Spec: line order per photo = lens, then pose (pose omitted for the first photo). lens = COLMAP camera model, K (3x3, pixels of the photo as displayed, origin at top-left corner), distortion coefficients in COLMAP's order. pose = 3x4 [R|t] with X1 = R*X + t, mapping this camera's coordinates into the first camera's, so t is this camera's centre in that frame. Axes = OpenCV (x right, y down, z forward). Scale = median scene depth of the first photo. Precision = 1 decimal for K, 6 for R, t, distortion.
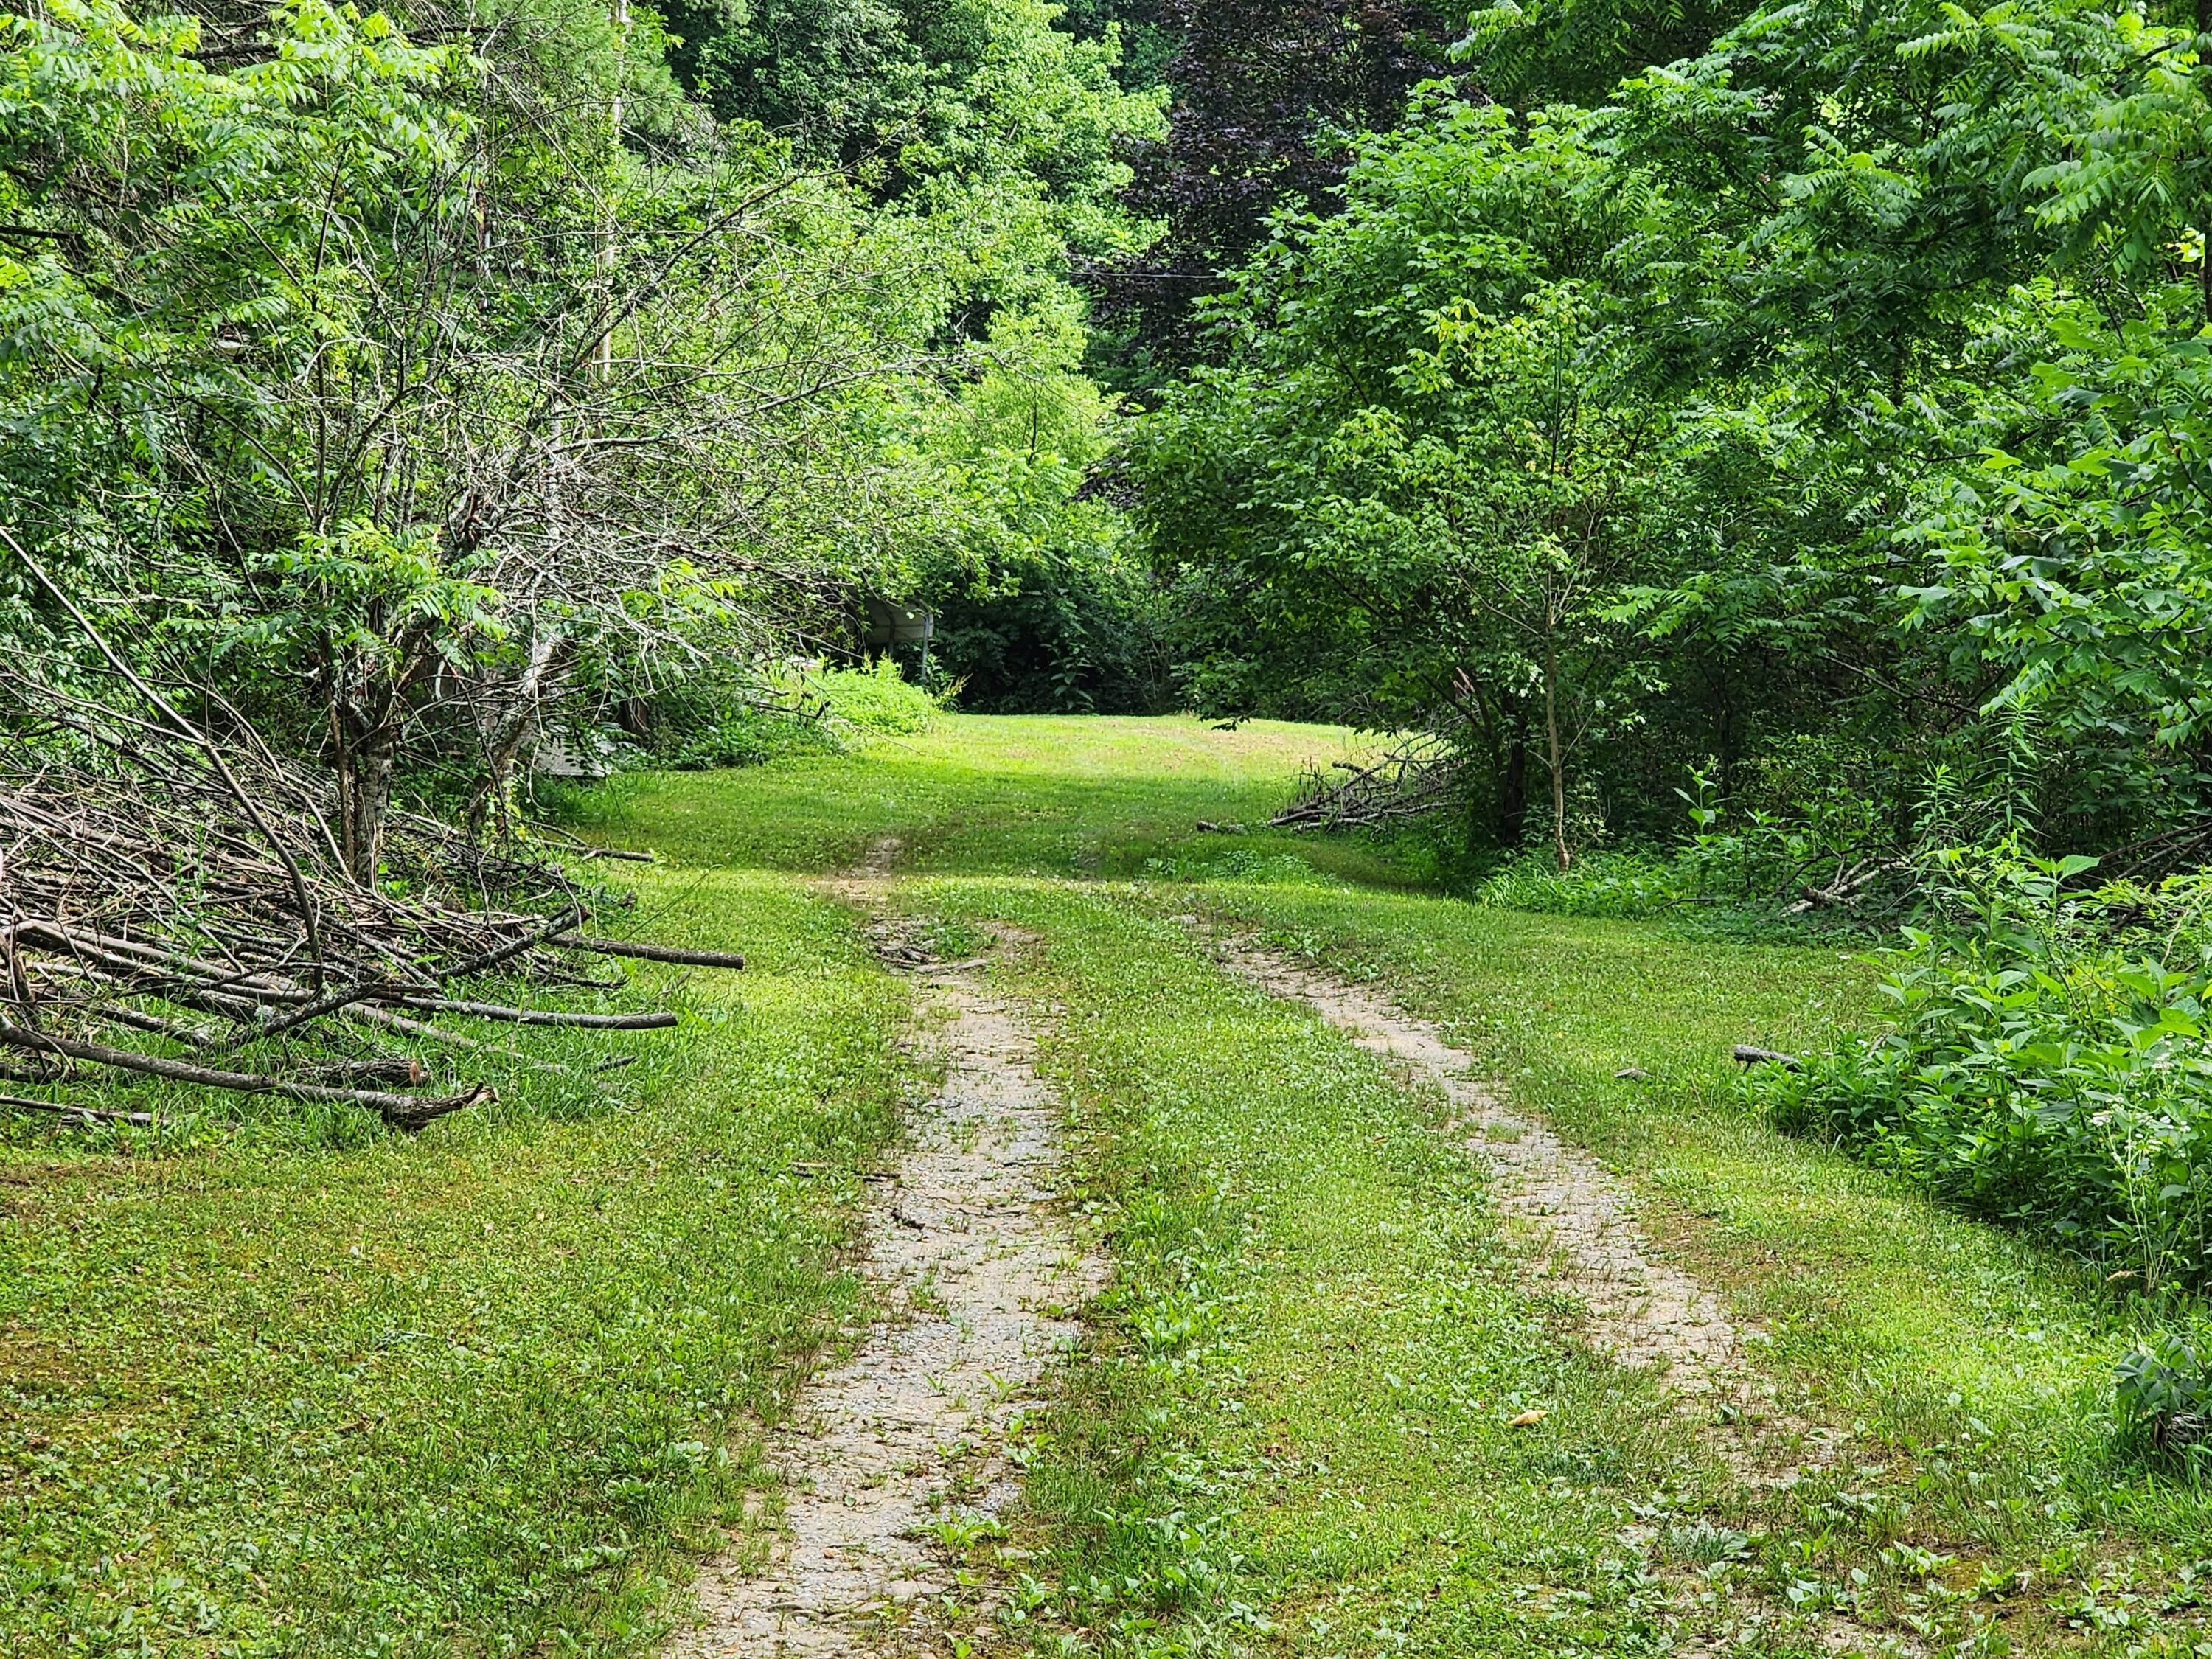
lens RADIAL K [[4466.6, 0, 1106.0], [0, 4466.6, 829.5], [0, 0, 1]] dist [-0.003365, 0.002718]
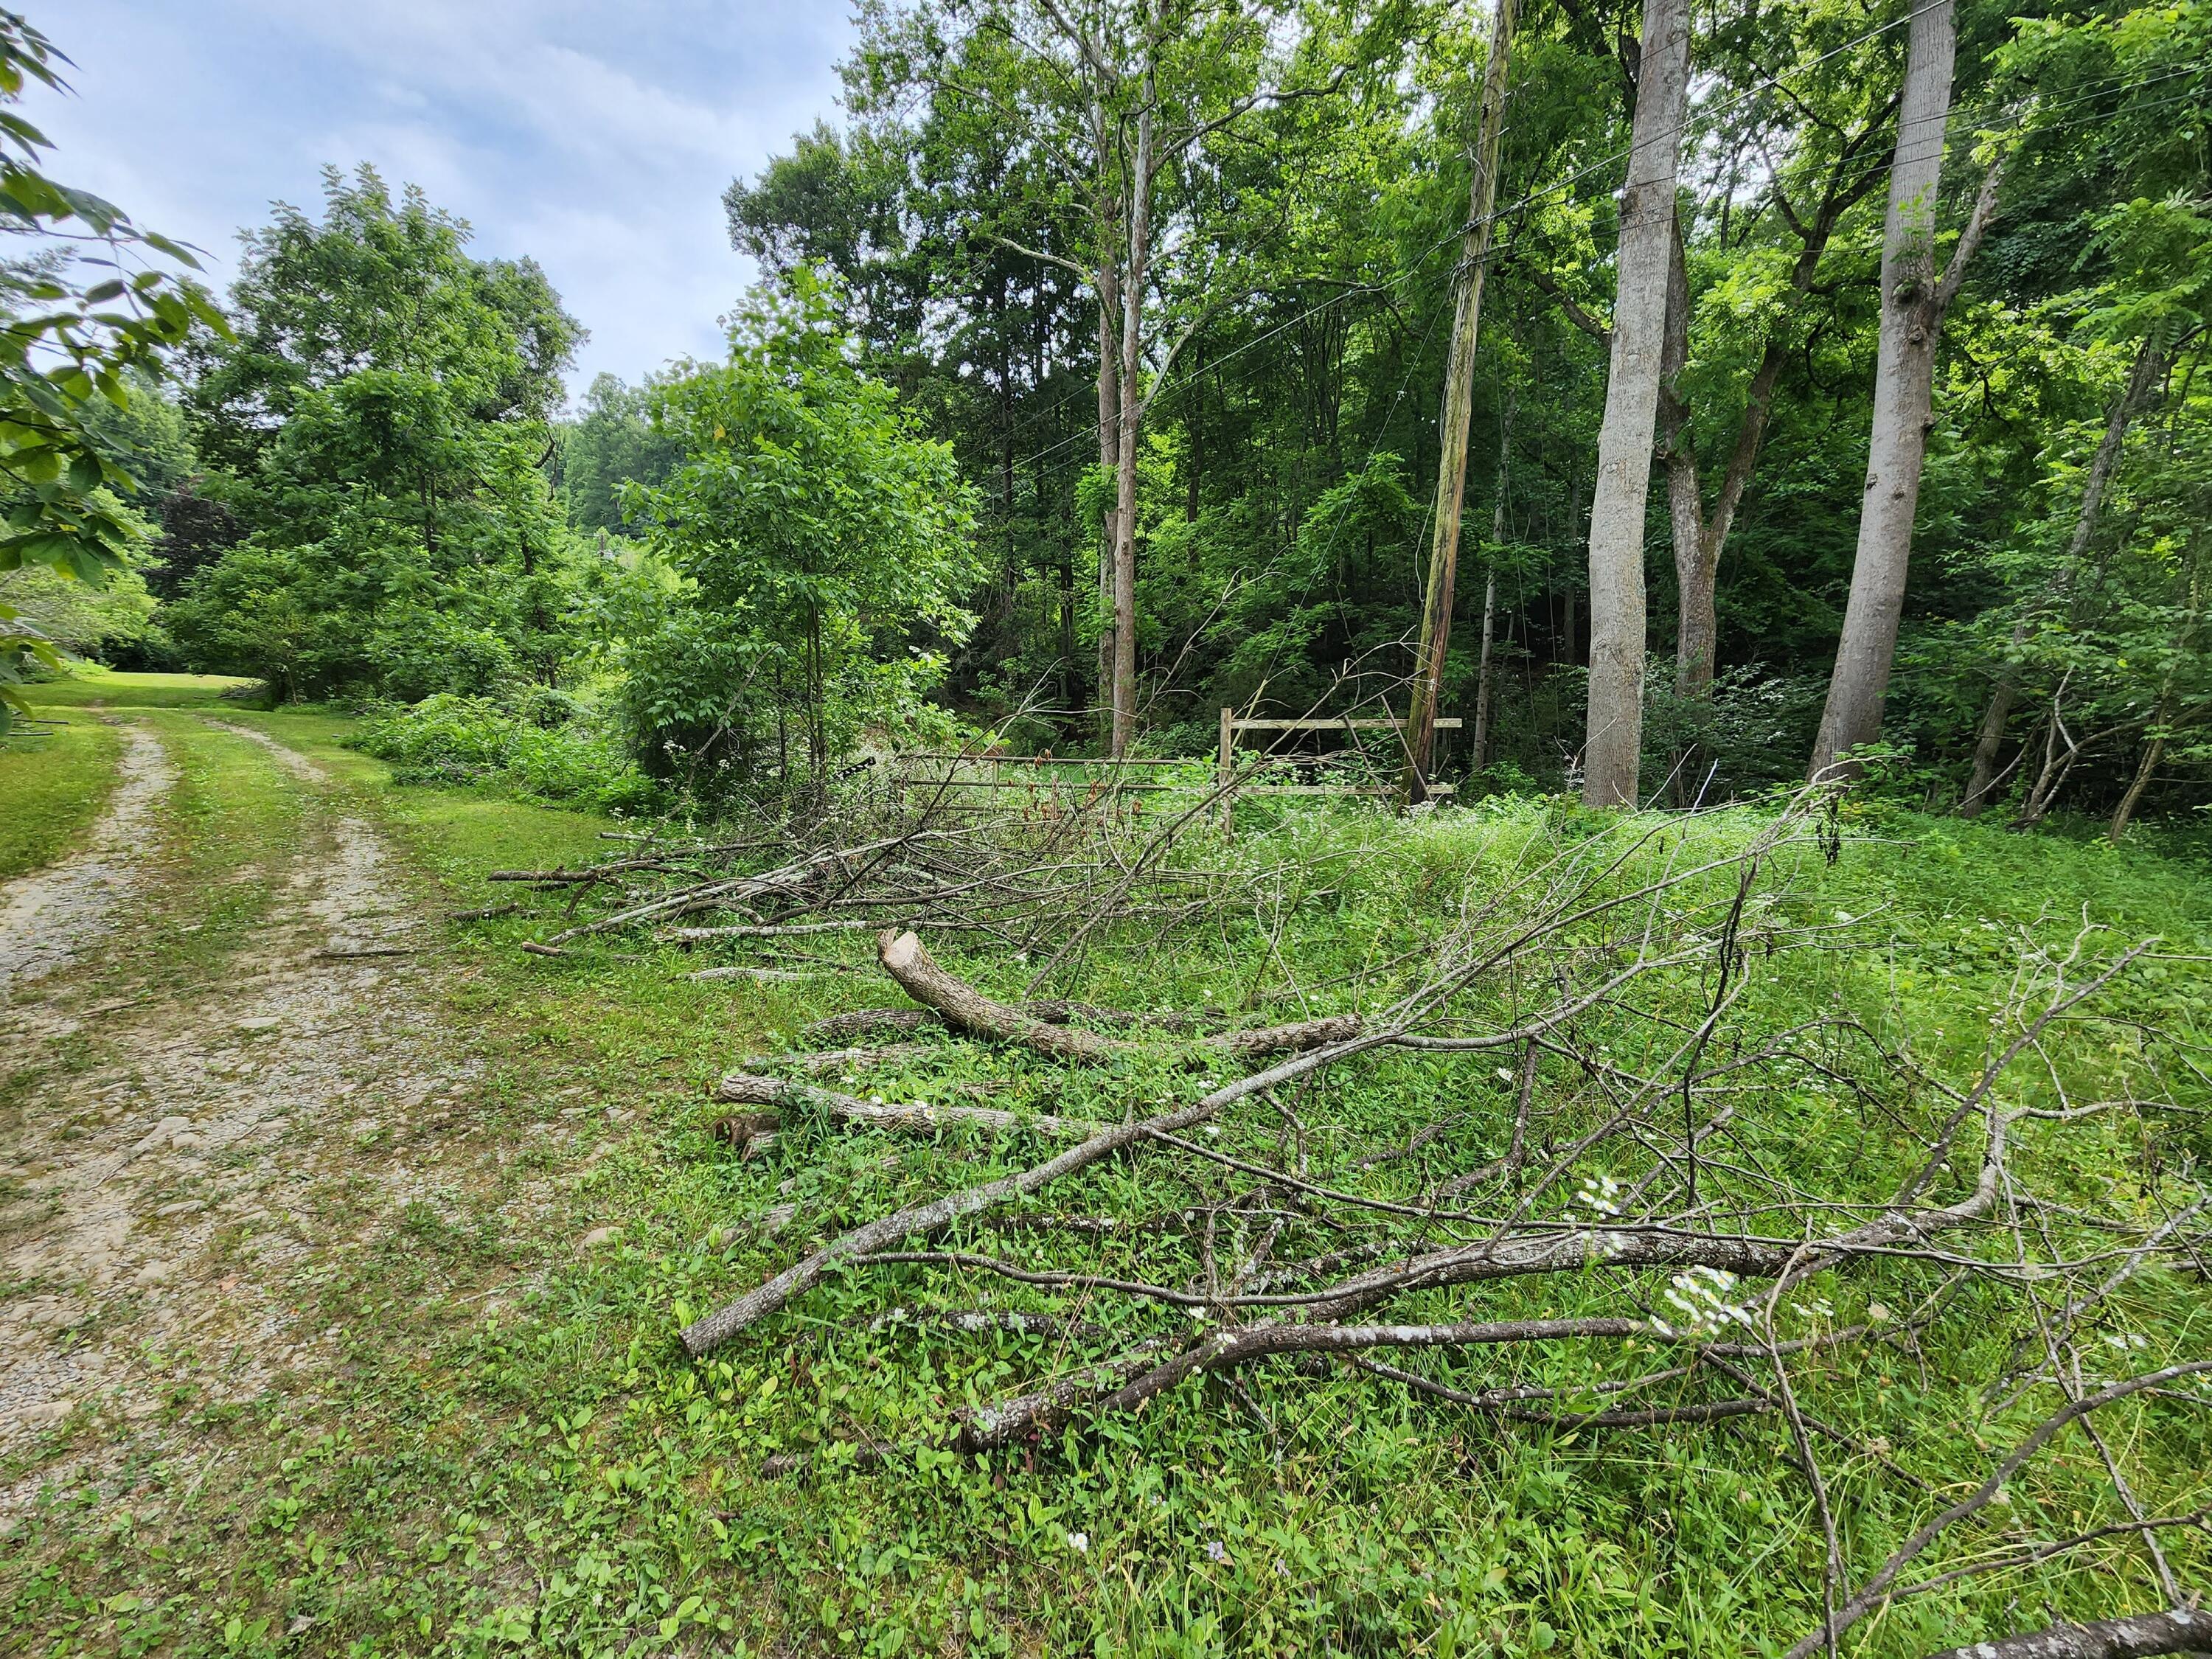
lens RADIAL K [[904.3, 0, 1134.7], [0, 904.3, 835.5], [0, 0, 1]] dist [0.000961, -0.005092]
pose [[0.679882, -0.098633, 0.726658, -0.009739], [-0.002872, 0.990548, 0.137138, 0.011149], [-0.733316, -0.095324, 0.673172, -0.402283]]
